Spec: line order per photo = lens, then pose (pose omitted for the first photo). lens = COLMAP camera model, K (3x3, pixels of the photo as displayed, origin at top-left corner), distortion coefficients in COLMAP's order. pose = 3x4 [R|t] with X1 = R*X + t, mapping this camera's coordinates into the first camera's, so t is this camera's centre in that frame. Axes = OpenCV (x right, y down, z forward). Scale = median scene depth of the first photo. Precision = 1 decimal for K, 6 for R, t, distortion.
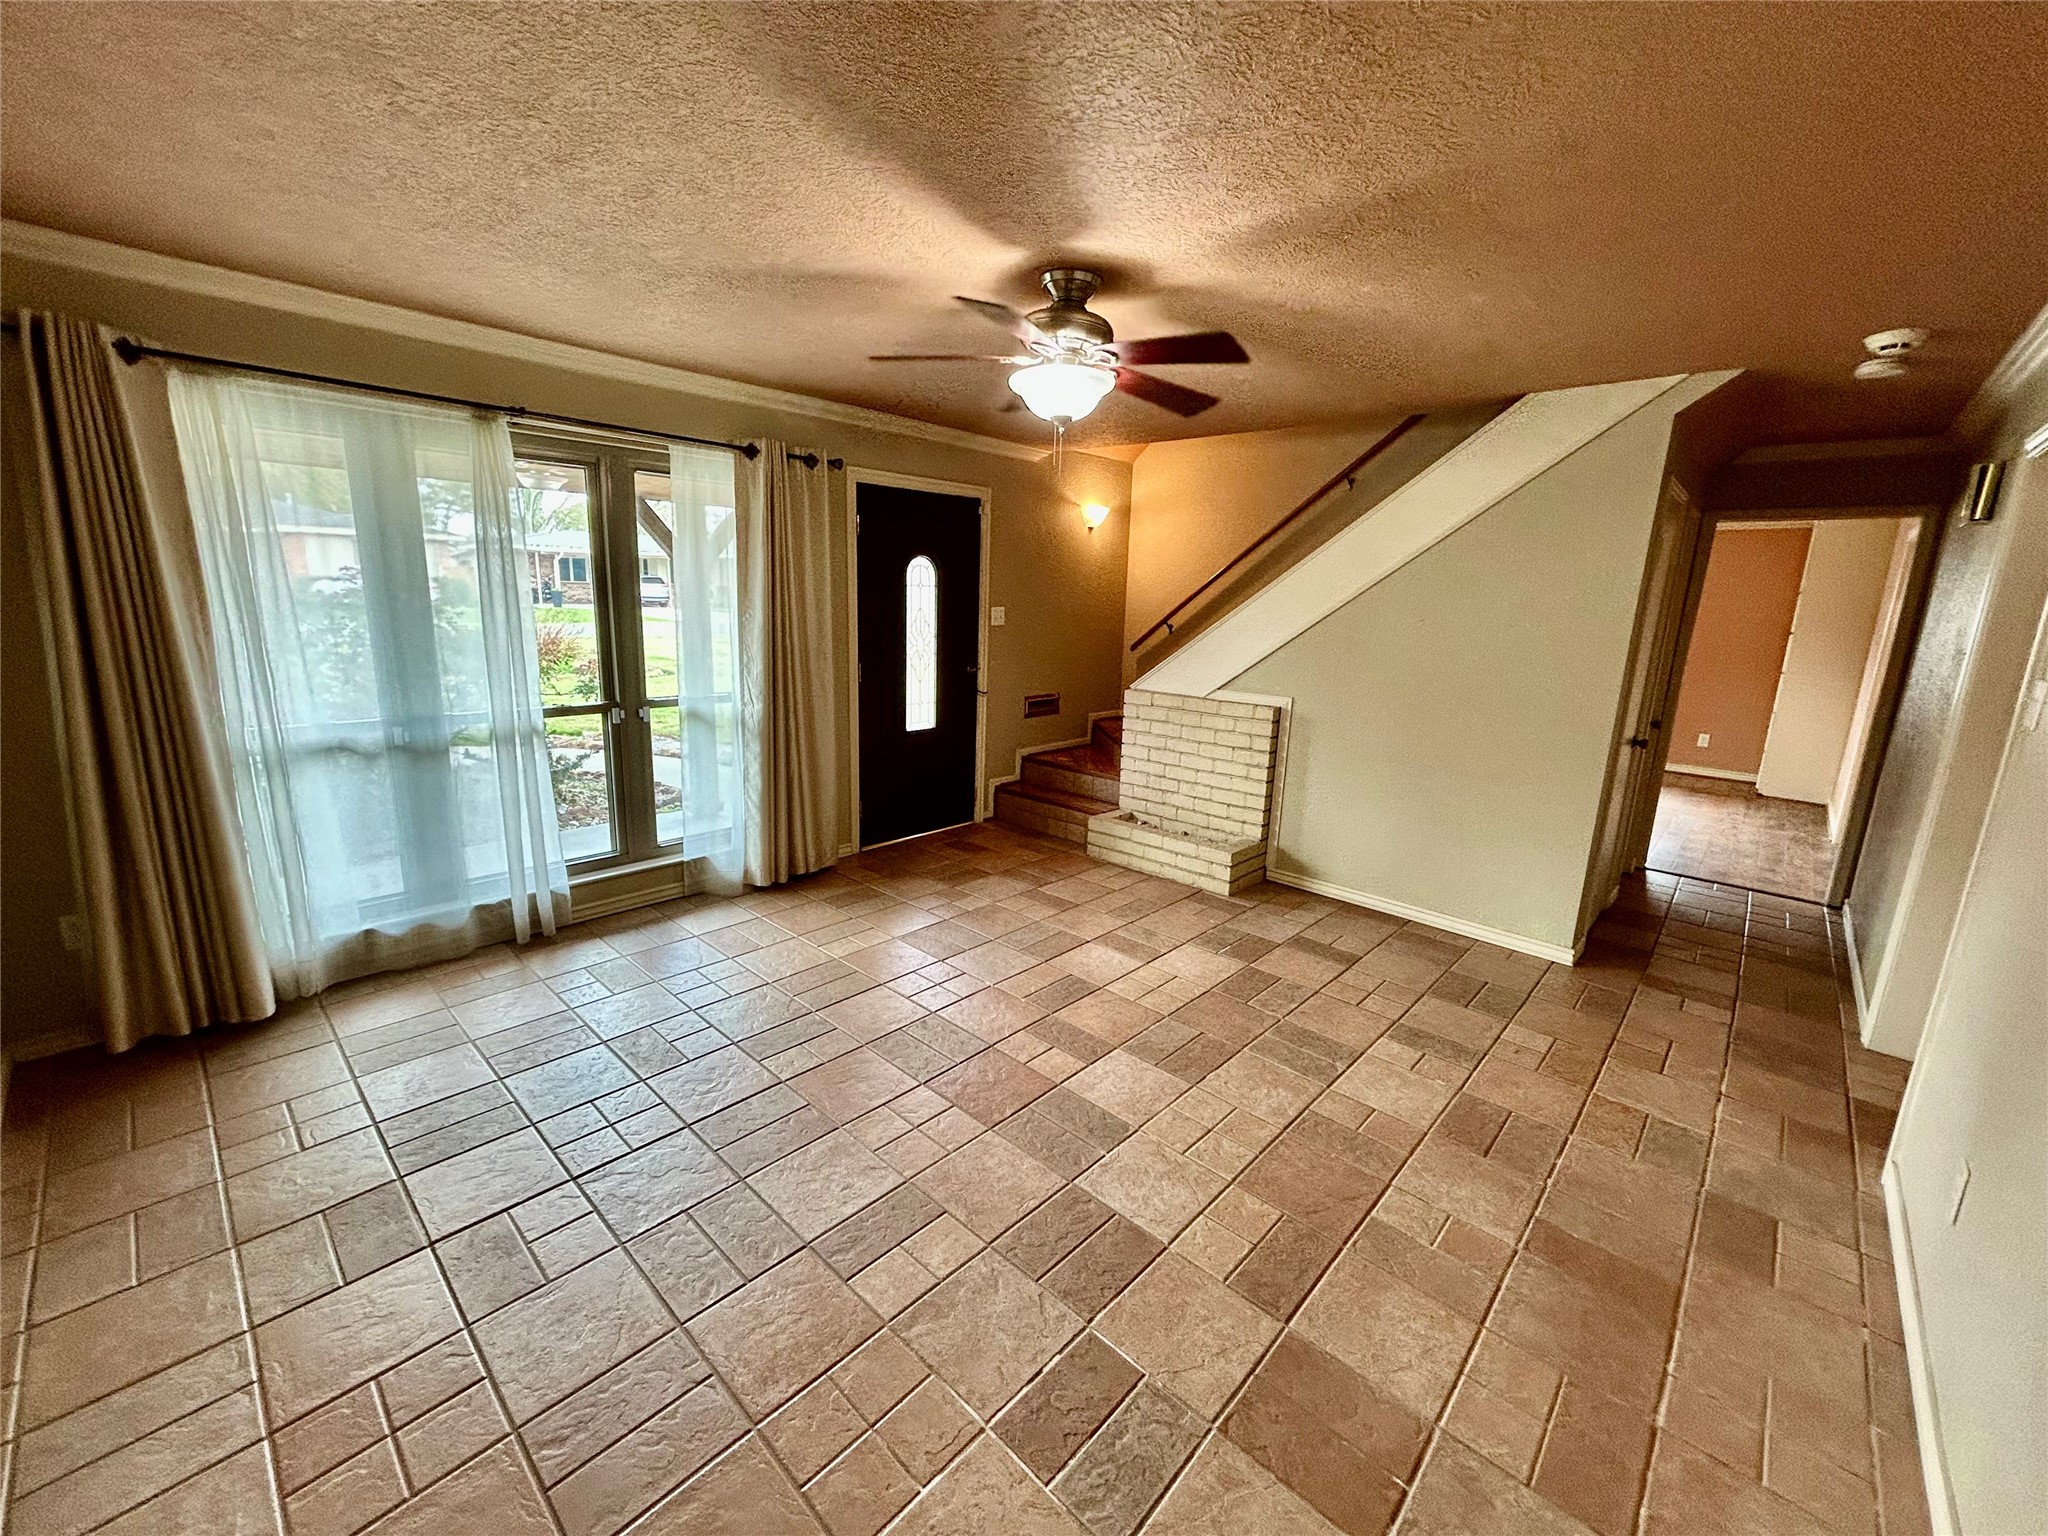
lens RADIAL K [[820.5, 0, 1020.5], [0, 820.5, 764.4], [0, 0, 1]] dist [-0.001754, 0.000083]
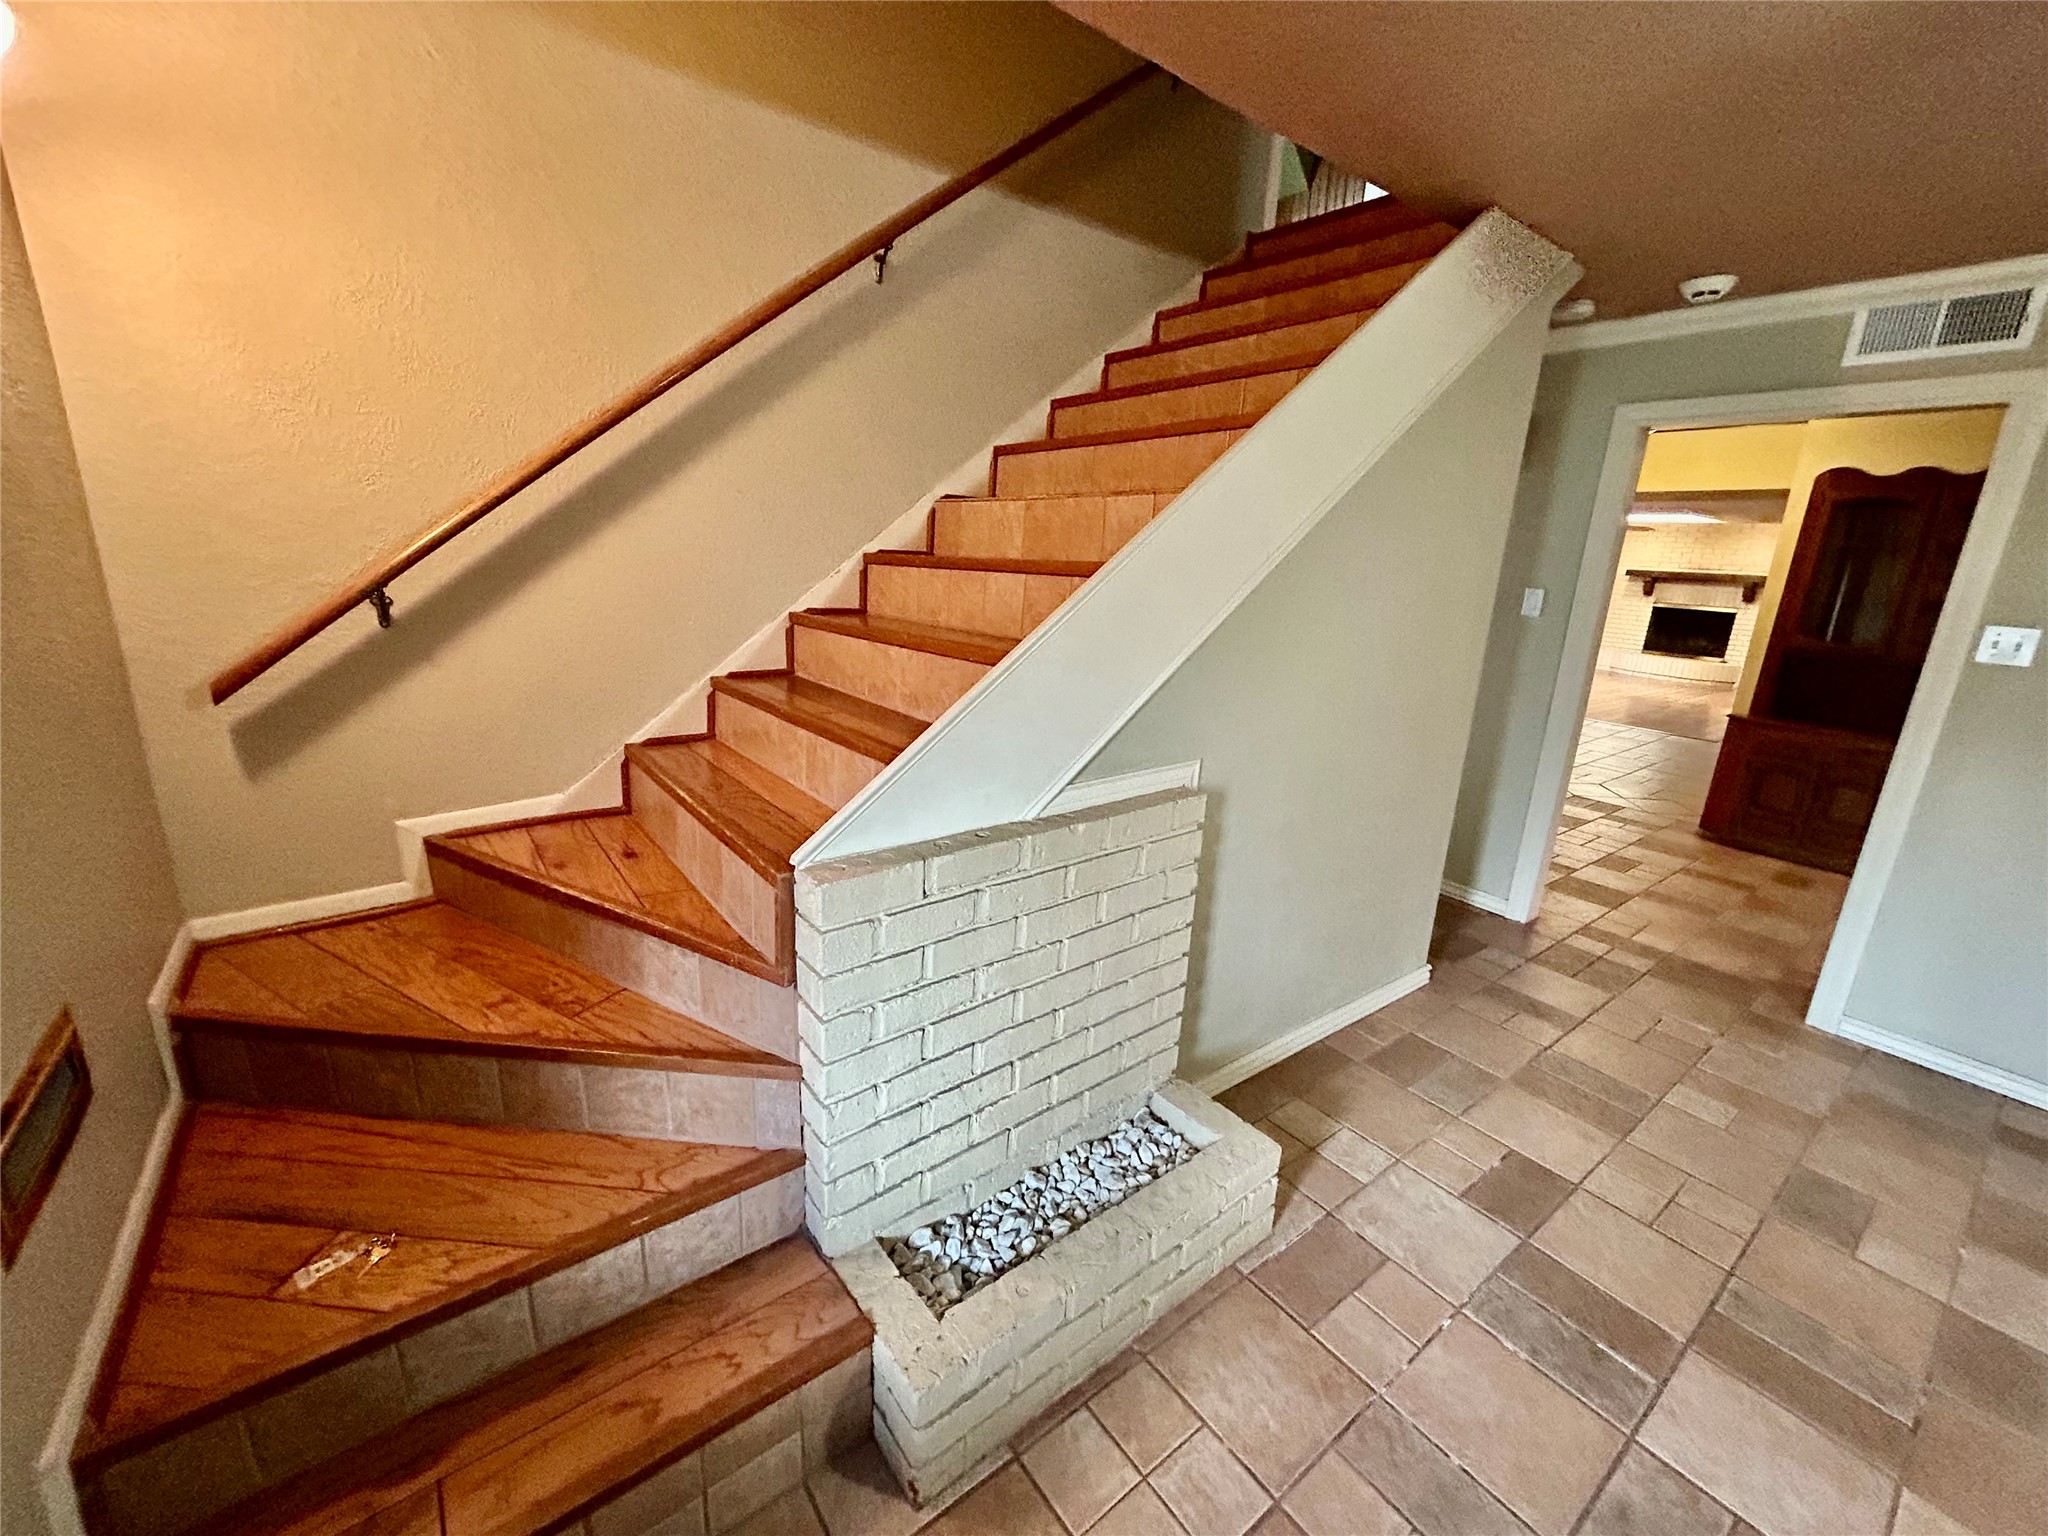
lens RADIAL K [[820.5, 0, 1004.6], [0, 820.5, 766.4], [0, 0, 1]] dist [-0.001754, 0.000083]
pose [[0.182351, -0.280381, 0.942409, -0.117123], [0.171401, 0.952868, 0.250328, -0.214258], [-0.968179, 0.115882, 0.221814, 1.038195]]
